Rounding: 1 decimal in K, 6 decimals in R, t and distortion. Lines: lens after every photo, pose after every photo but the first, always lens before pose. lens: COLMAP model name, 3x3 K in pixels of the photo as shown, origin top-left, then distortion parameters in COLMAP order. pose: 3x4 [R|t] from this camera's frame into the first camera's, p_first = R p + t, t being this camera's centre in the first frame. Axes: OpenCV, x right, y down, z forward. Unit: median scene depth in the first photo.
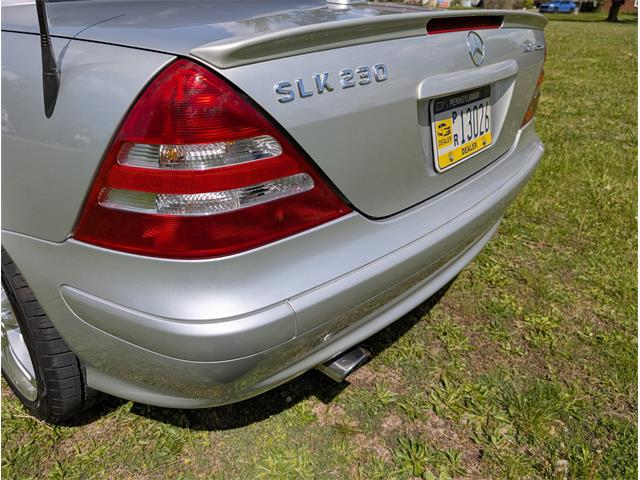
lens RADIAL K [[465.4, 0, 309.8], [0, 465.4, 238.4], [0, 0, 1]] dist [-0.002593, 0.002342]
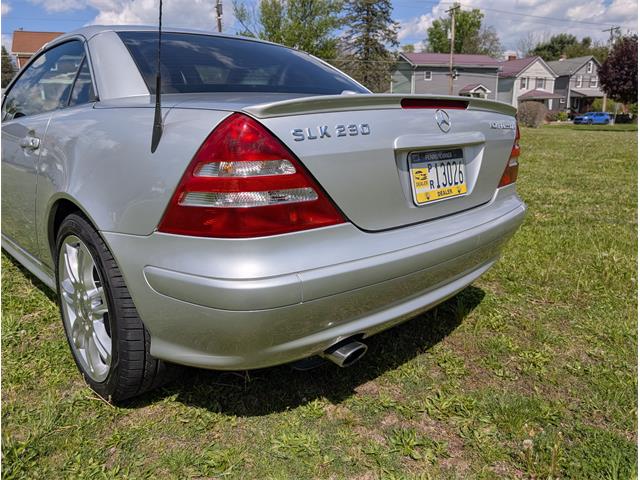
lens RADIAL K [[459.2, 0, 307.1], [0, 459.2, 233.0], [0, 0, 1]] dist [0.004580, 0.000066]
pose [[0.995053, 0.015168, -0.098178, 0.086754], [-0.036659, 0.974590, -0.220977, 0.230466], [0.092331, 0.223483, 0.970325, -0.289814]]
